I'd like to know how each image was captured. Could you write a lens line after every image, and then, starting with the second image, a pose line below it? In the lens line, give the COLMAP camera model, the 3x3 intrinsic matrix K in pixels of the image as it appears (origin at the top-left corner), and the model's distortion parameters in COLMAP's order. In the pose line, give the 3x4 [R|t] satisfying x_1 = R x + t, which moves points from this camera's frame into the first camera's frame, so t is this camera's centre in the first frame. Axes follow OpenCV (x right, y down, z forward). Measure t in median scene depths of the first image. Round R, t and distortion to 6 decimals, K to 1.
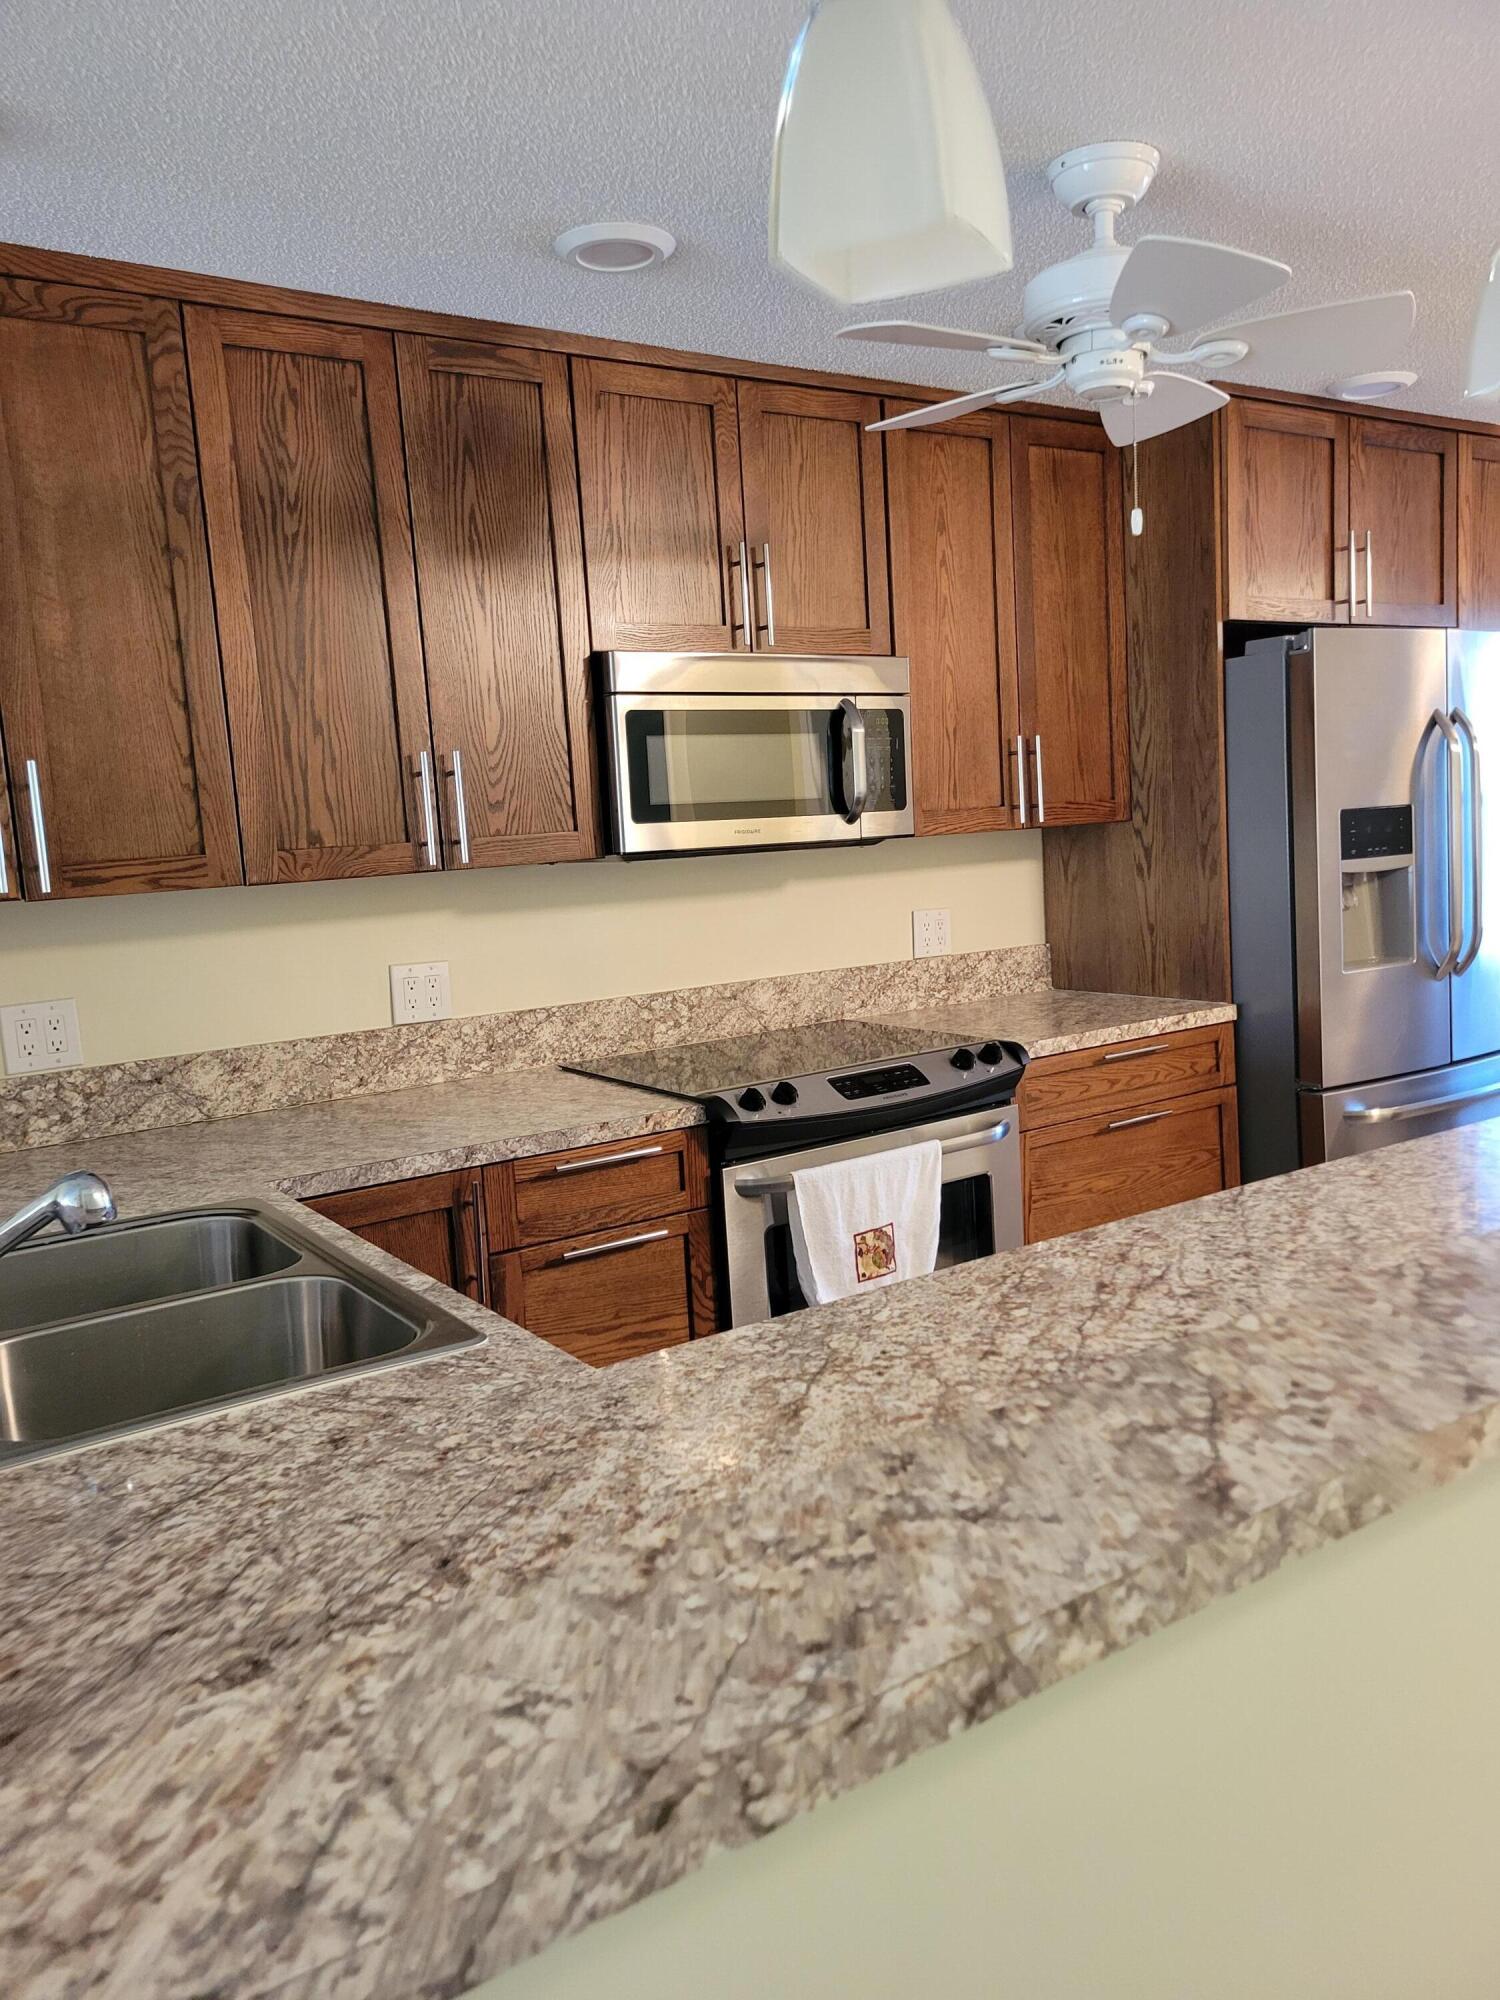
lens RADIAL K [[1492.5, 0, 764.6], [0, 1492.5, 1002.0], [0, 0, 1]] dist [0.052111, -0.030177]
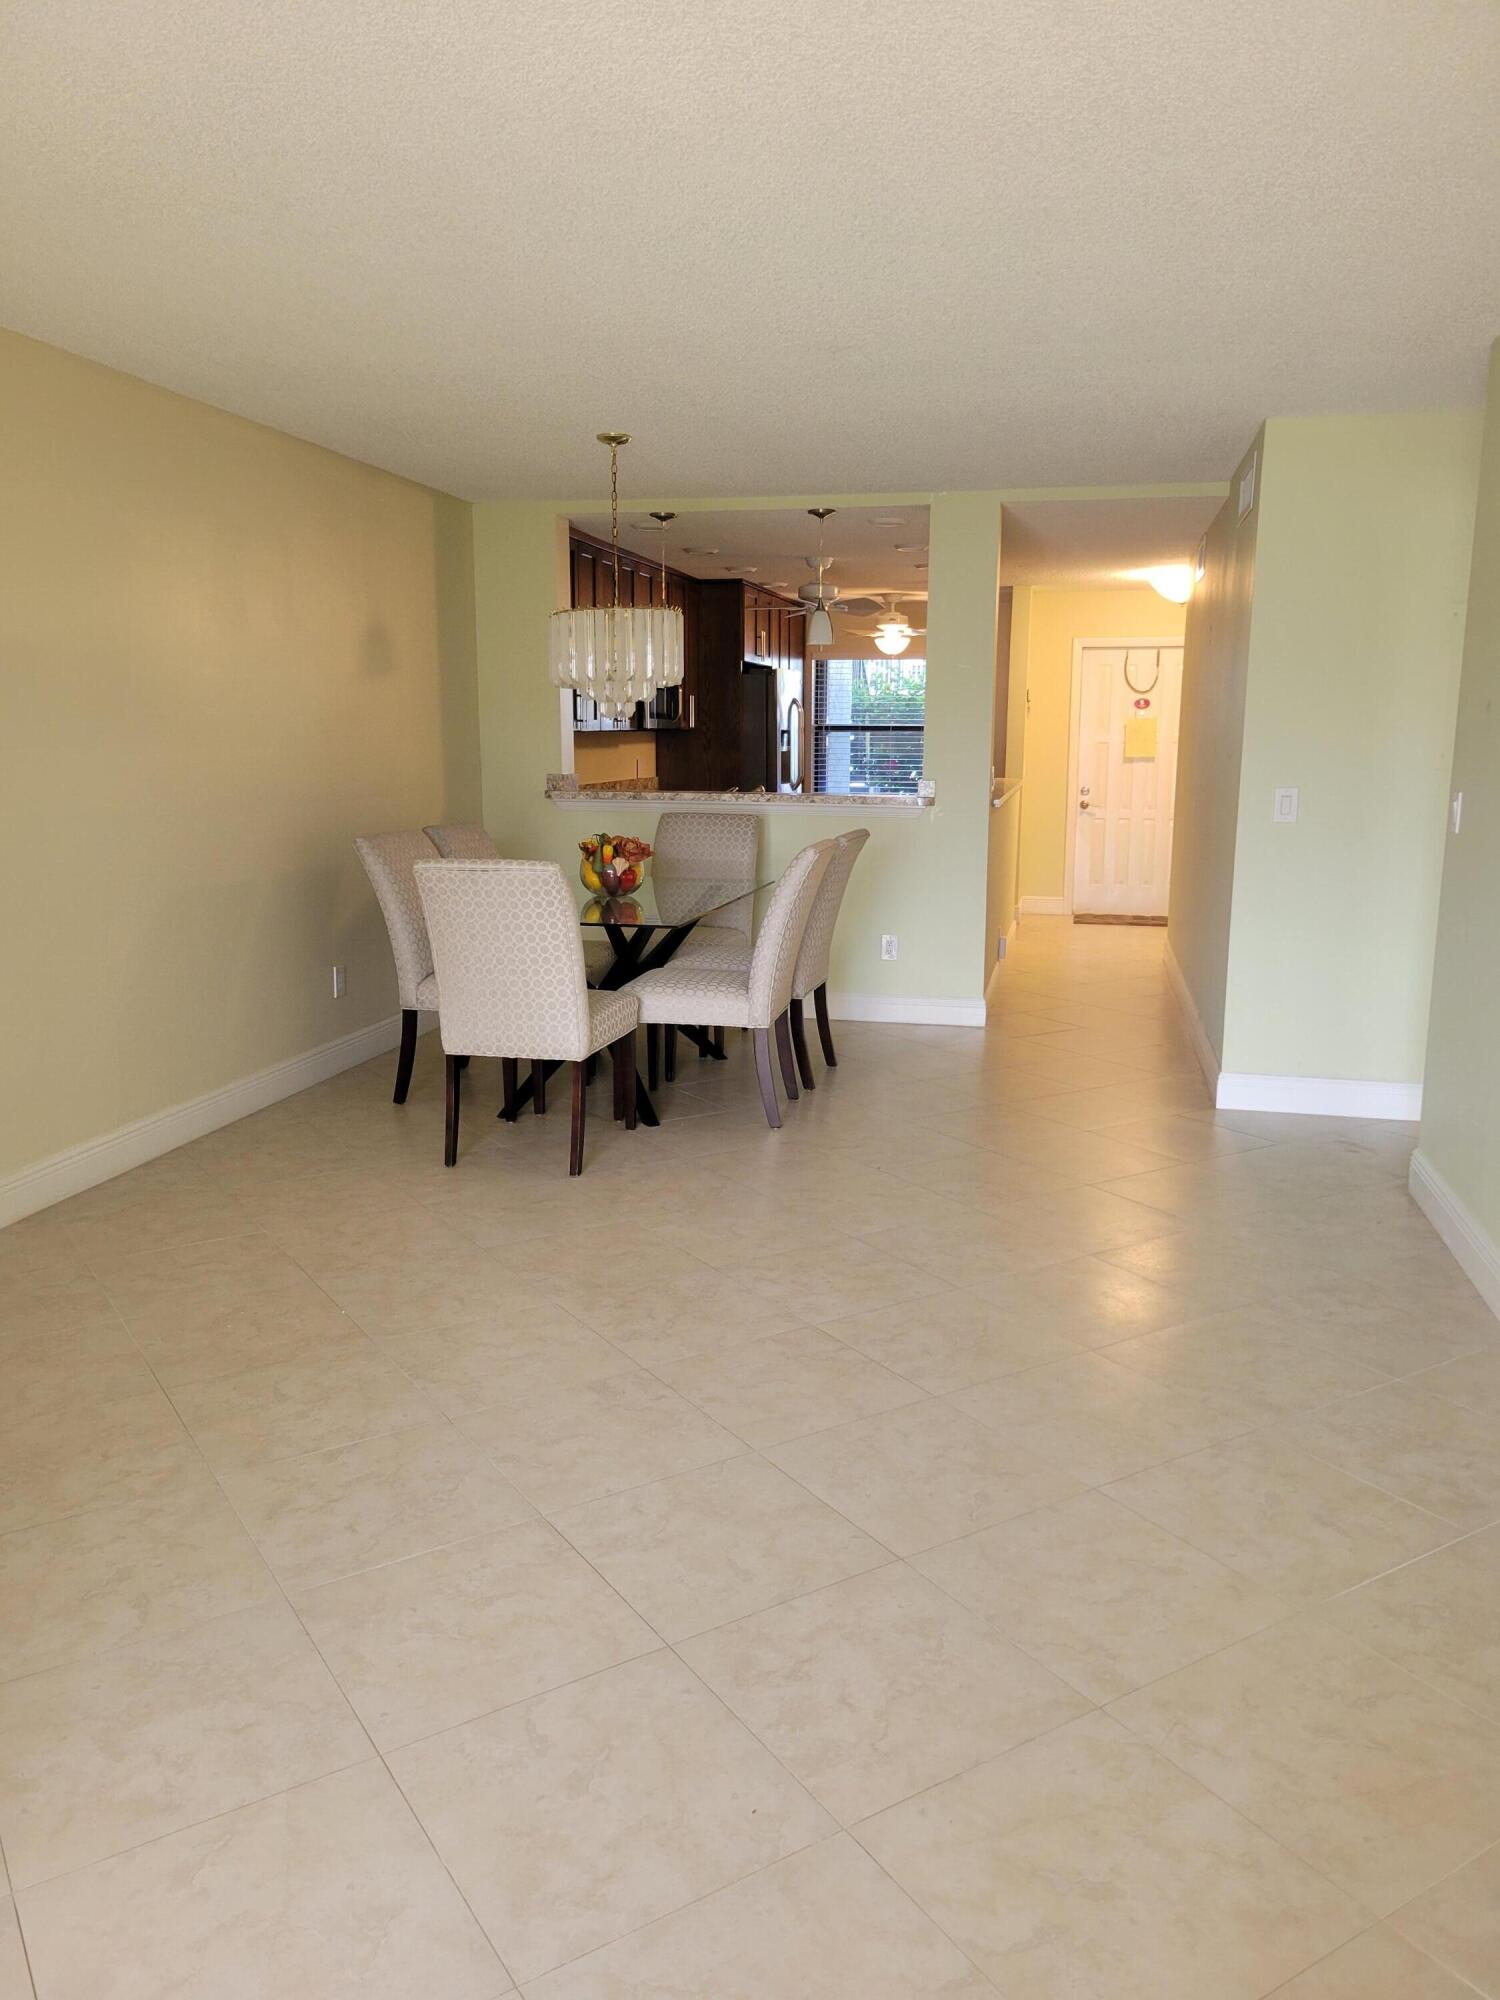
lens RADIAL K [[1492.5, 0, 745.4], [0, 1492.5, 995.7], [0, 0, 1]] dist [0.052111, -0.030177]
pose [[0.731476, -0.060057, 0.679217, -2.035729], [0.034721, 0.998102, 0.050862, 0.292219], [-0.680982, -0.013622, 0.732173, -1.348393]]
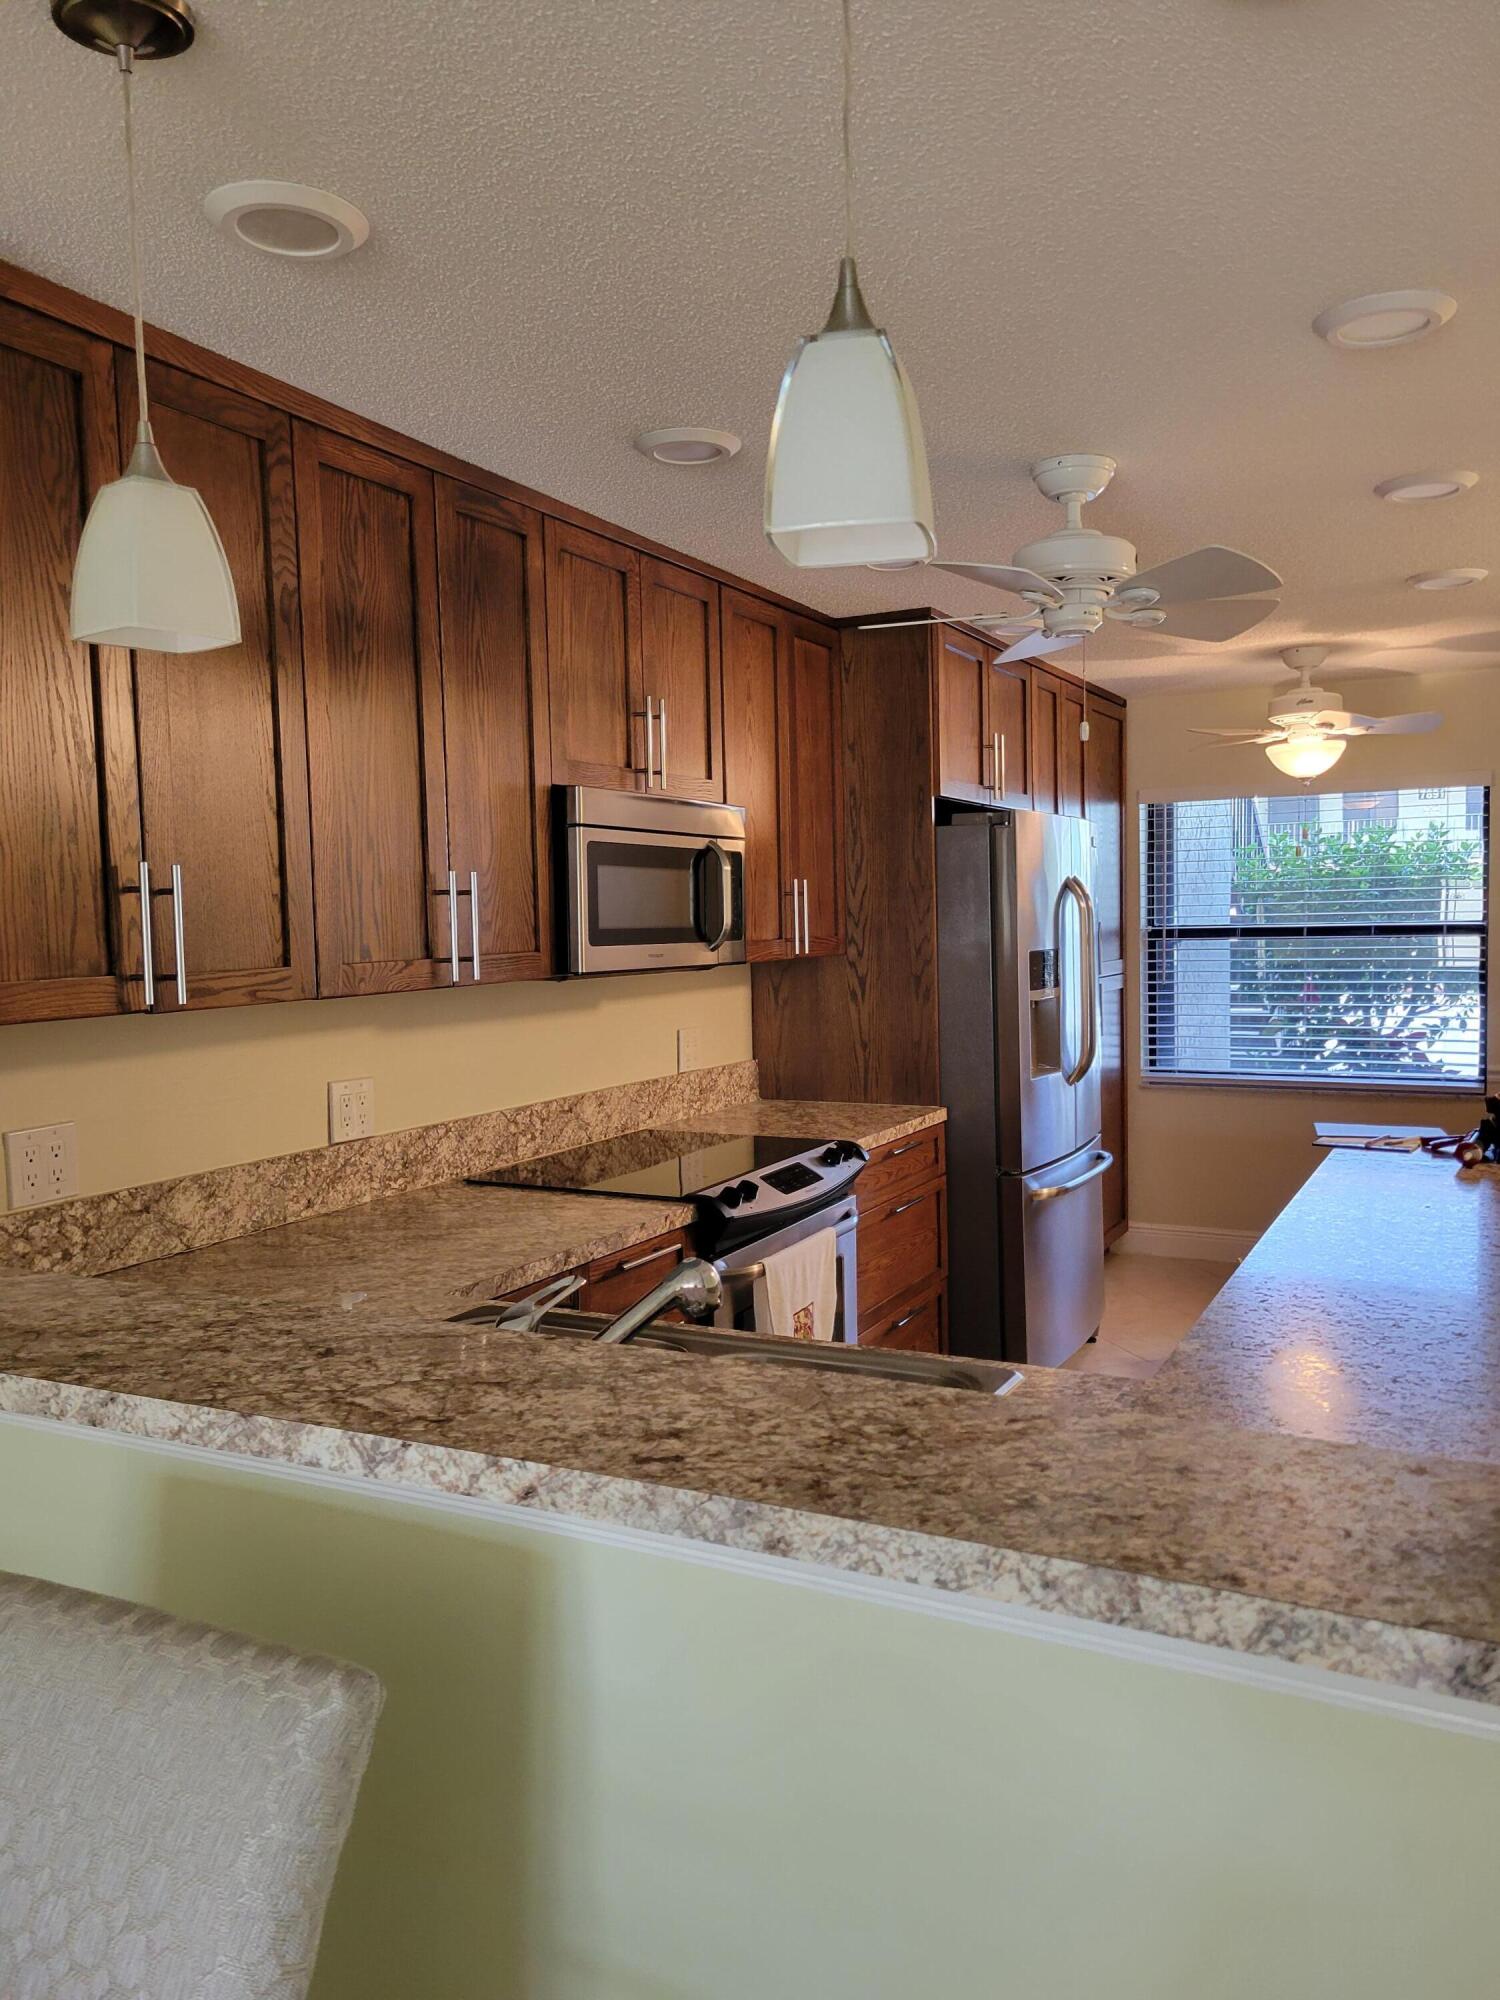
lens RADIAL K [[1492.5, 0, 759.9], [0, 1492.5, 1021.3], [0, 0, 1]] dist [0.052111, -0.030177]
pose [[0.878245, 0.006382, 0.478168, -0.494544], [0.027516, 0.997580, -0.063853, 0.006255], [-0.477419, 0.069236, 0.875944, 0.008133]]
